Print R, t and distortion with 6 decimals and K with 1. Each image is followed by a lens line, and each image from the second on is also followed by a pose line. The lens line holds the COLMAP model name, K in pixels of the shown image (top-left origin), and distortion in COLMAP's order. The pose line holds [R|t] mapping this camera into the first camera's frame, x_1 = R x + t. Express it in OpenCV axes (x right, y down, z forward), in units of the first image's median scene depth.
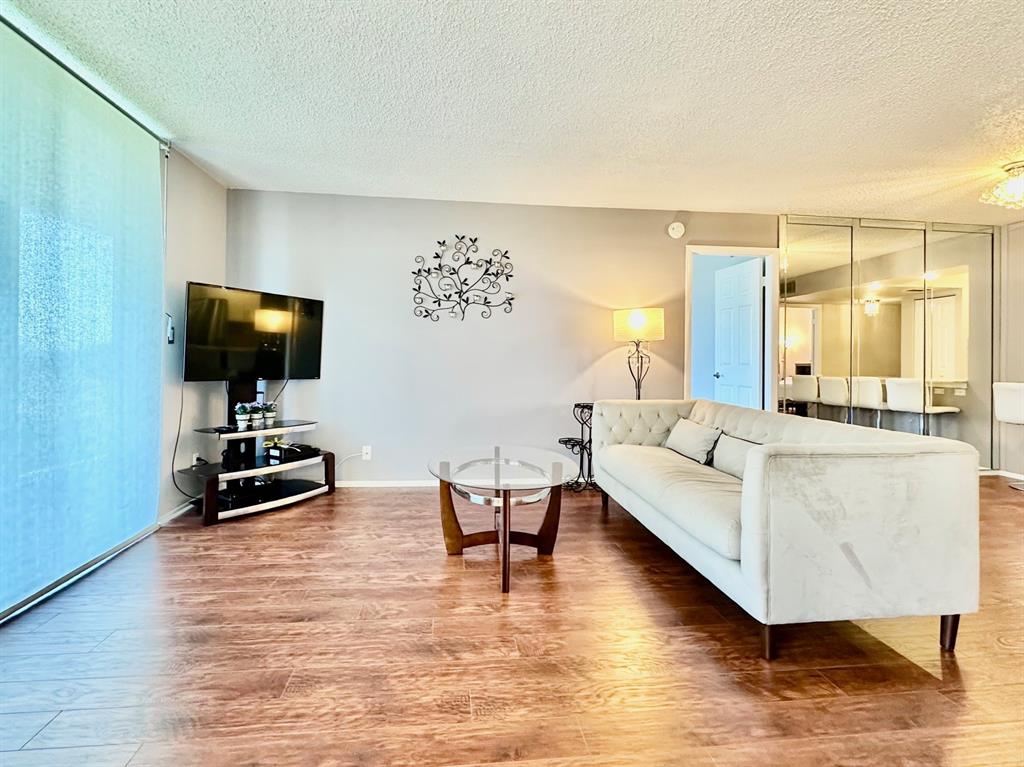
lens RADIAL K [[530.1, 0, 515.5], [0, 530.1, 361.2], [0, 0, 1]] dist [-0.006260, -0.001177]
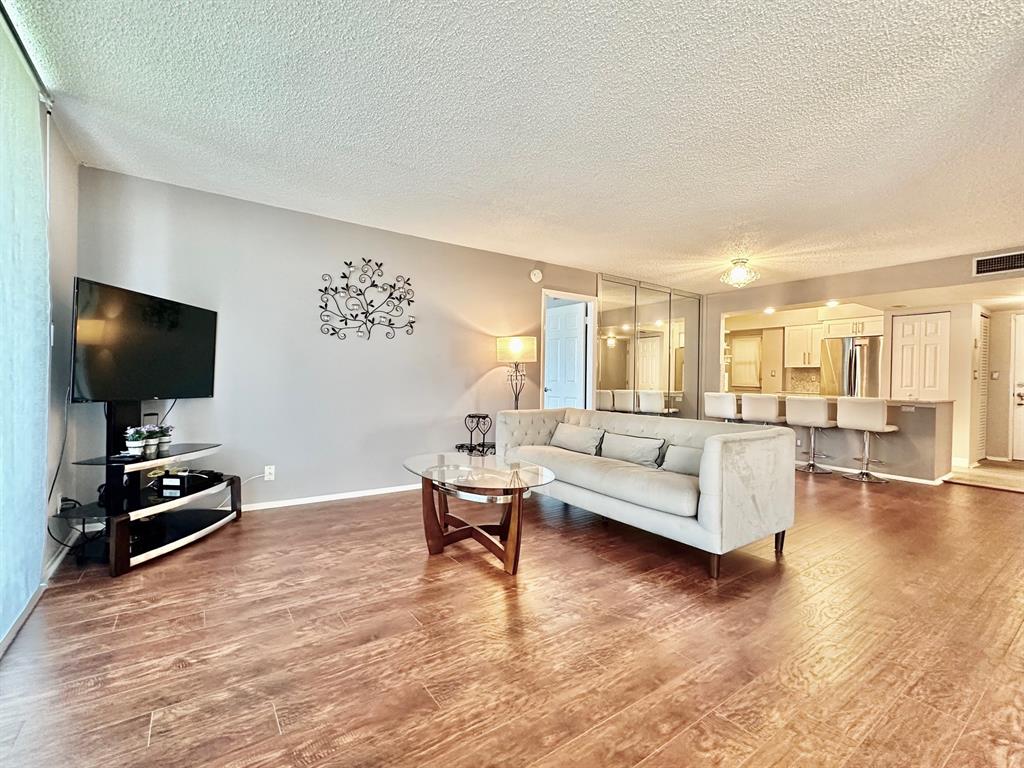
lens RADIAL K [[456.0, 0, 513.8], [0, 456.0, 381.4], [0, 0, 1]] dist [0.003159, -0.001018]
pose [[0.880295, 0.000448, 0.474426, -0.286337], [-0.003728, 0.999975, 0.005973, 0.000012], [-0.474412, -0.007027, 0.880275, 0.061705]]
